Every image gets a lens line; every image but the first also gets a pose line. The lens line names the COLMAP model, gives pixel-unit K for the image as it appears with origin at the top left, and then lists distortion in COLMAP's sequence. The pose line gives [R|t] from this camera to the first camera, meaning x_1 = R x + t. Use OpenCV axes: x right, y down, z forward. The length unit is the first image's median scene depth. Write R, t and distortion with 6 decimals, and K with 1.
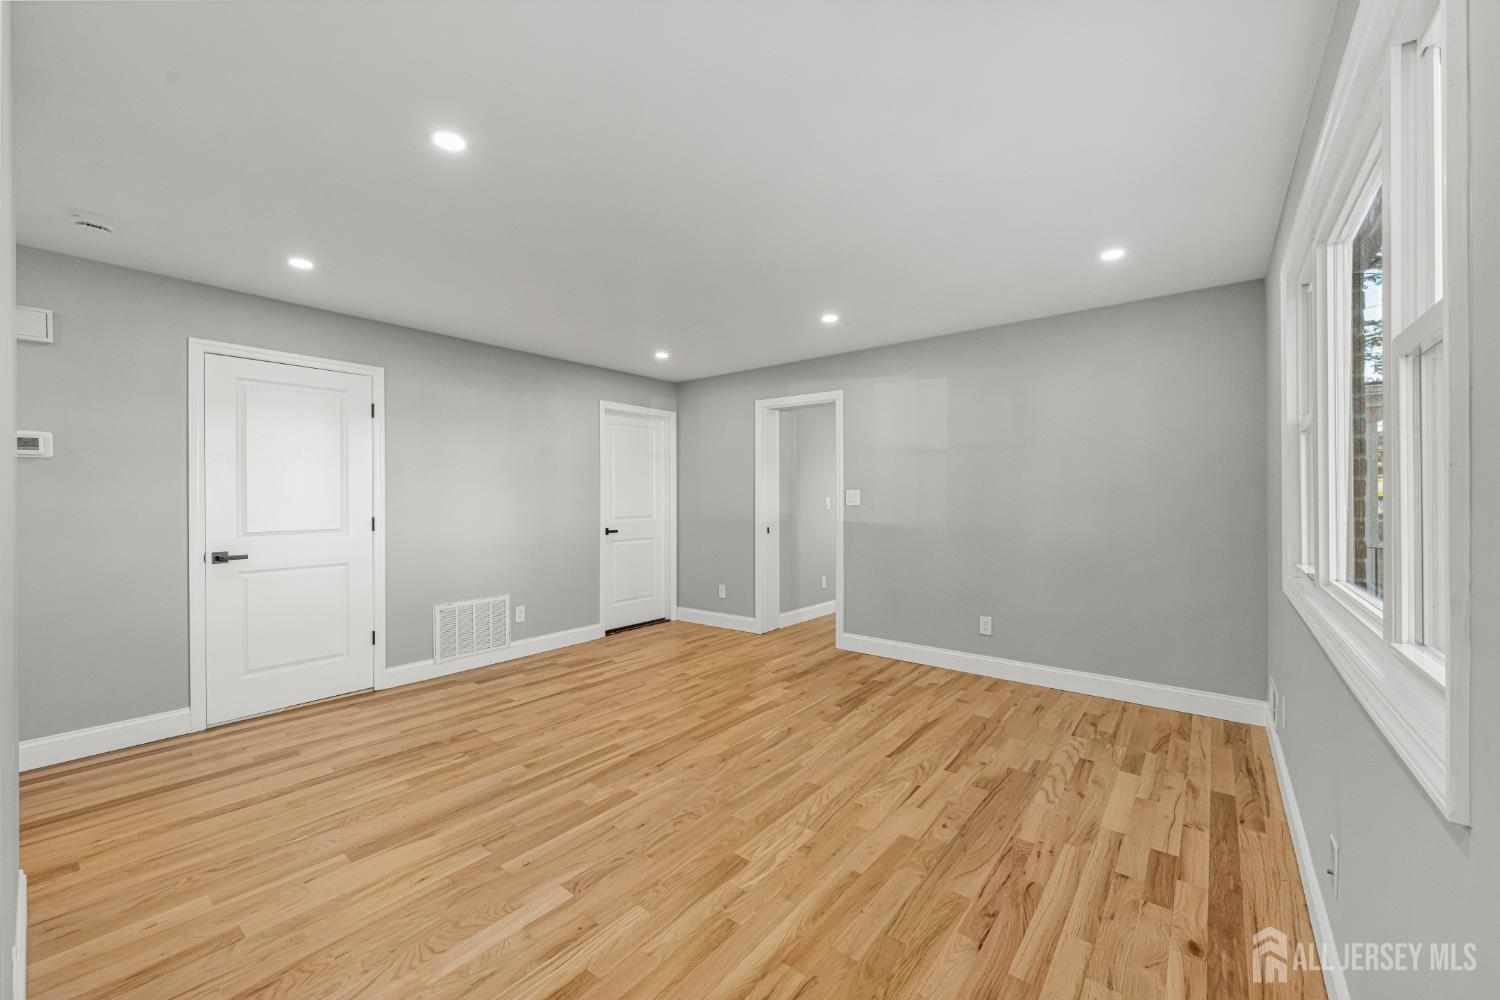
lens RADIAL K [[581.2, 0, 750.0], [0, 581.2, 500.0], [0, 0, 1]] dist [0.000019, 0.000004]
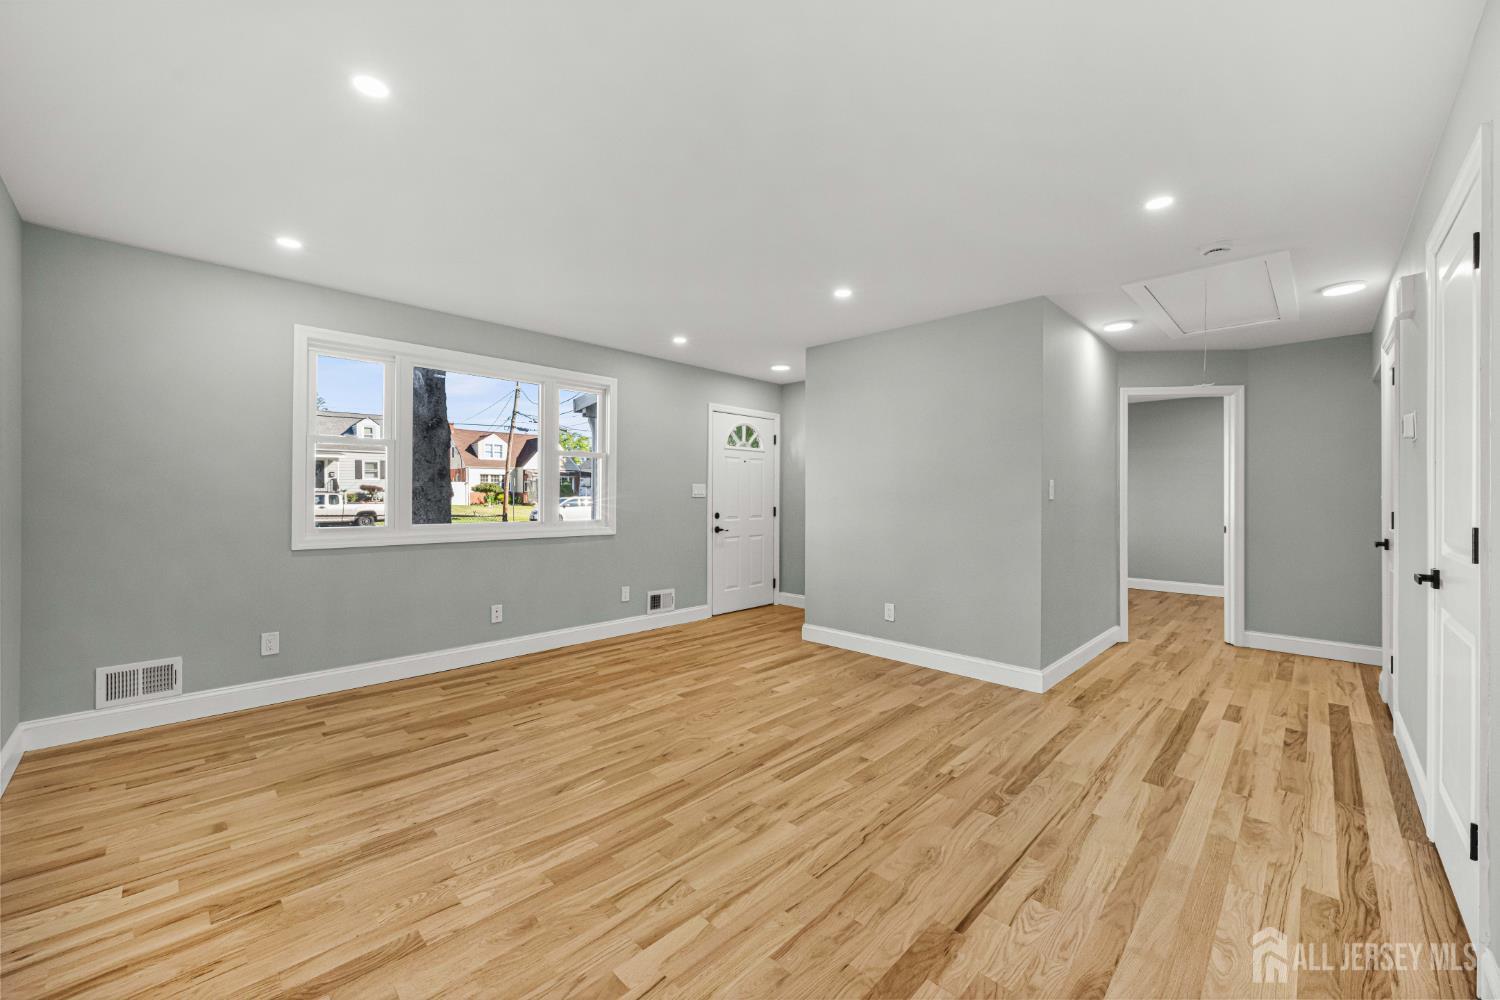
lens RADIAL K [[581.2, 0, 750.0], [0, 581.2, 500.0], [0, 0, 1]] dist [0.000019, 0.000004]
pose [[-0.994358, -0.004010, 0.106003, -0.292246], [-0.002646, 0.999912, 0.013010, 0.011004], [-0.106046, 0.012656, -0.994281, 1.974396]]
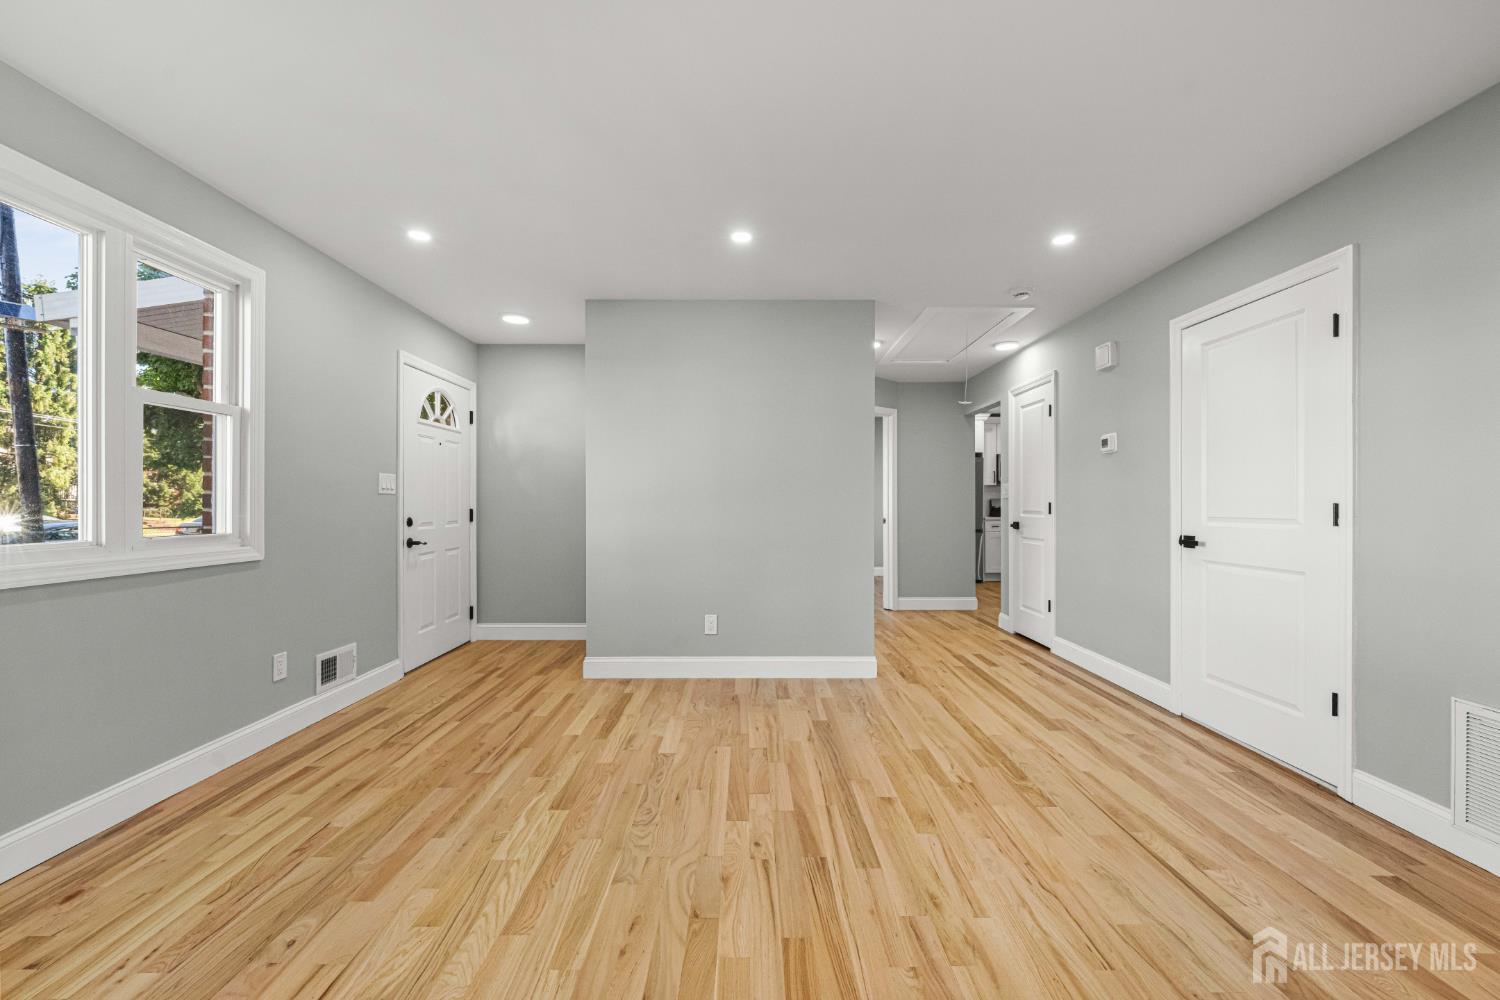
lens RADIAL K [[581.2, 0, 750.0], [0, 581.2, 500.0], [0, 0, 1]] dist [0.000019, 0.000004]
pose [[-0.781151, -0.001346, -0.624341, 0.276784], [-0.003309, 0.999993, 0.001985, 0.036774], [0.624334, 0.003617, -0.781149, 1.507902]]
